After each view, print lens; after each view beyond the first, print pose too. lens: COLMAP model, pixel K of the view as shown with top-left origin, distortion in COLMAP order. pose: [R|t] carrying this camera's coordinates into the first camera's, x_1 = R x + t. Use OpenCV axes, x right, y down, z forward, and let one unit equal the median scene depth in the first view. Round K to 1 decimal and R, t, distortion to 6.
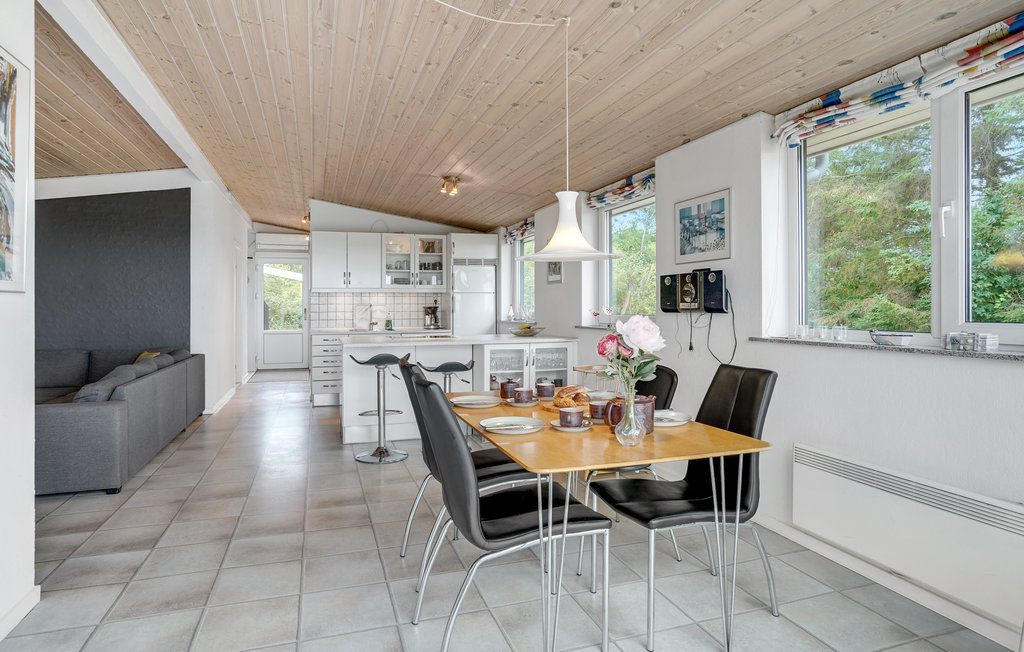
lens RADIAL K [[584.9, 0, 500.4], [0, 584.9, 313.4], [0, 0, 1]] dist [-0.001403, 0.002123]
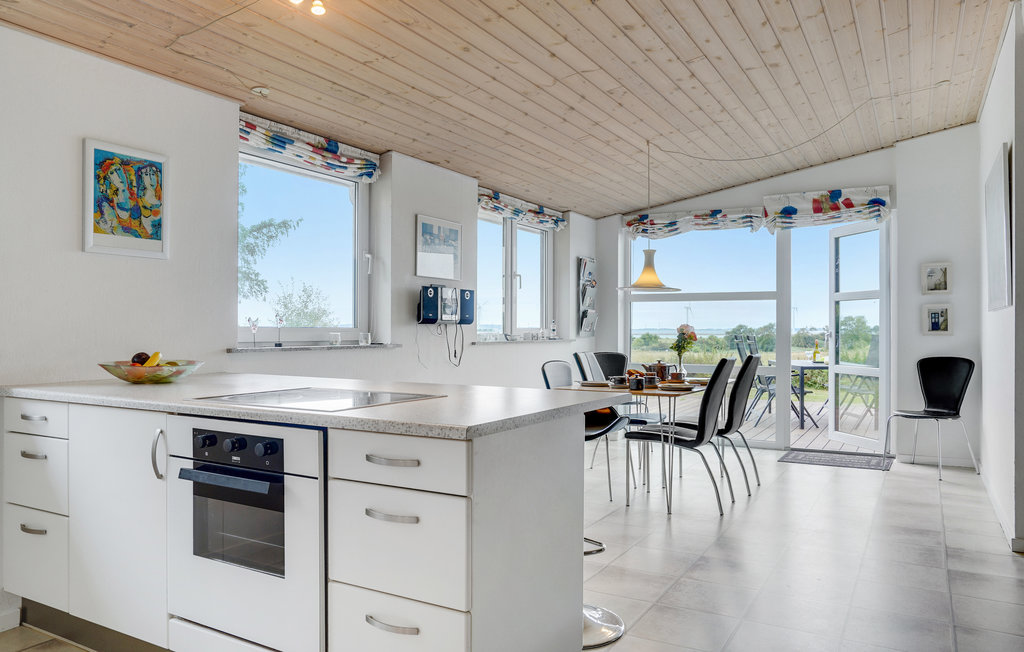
lens RADIAL K [[707.3, 0, 510.5], [0, 707.3, 332.9], [0, 0, 1]] dist [-0.030607, 0.012341]
pose [[-0.672114, -0.008865, 0.740395, -0.361648], [0.002223, 0.999900, 0.013991, -0.001332], [-0.740444, 0.011049, -0.672027, 0.877775]]
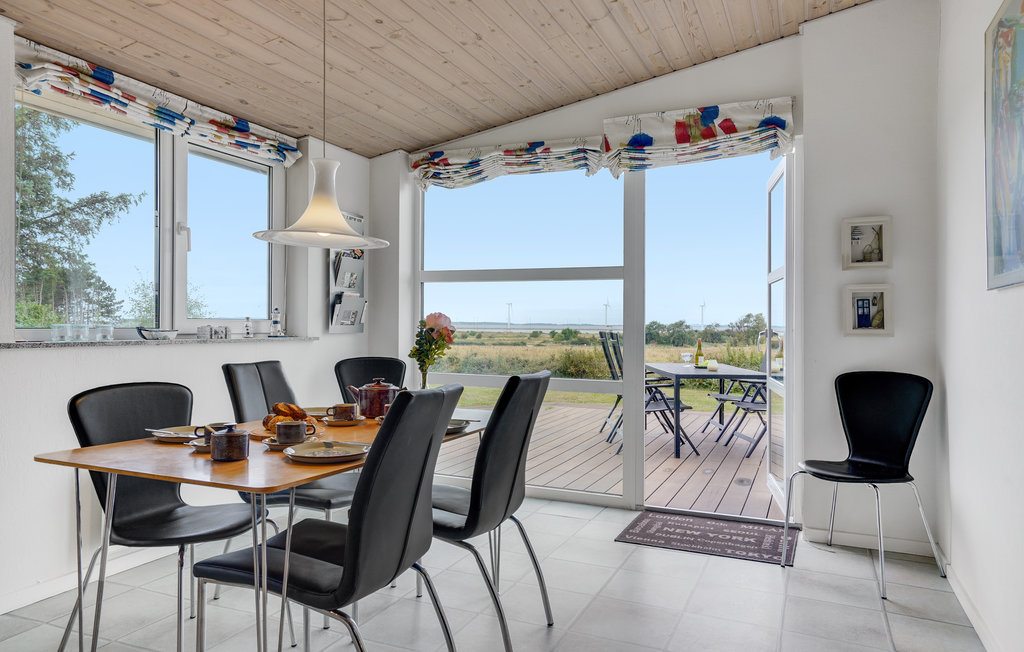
lens RADIAL K [[674.5, 0, 510.3], [0, 674.5, 317.3], [0, 0, 1]] dist [0.030670, -0.001741]
pose [[-0.745448, -0.004145, 0.666550, -0.233582], [-0.006510, 0.999978, -0.001062, 0.002725], [-0.666532, -0.005131, -0.745459, 0.515388]]
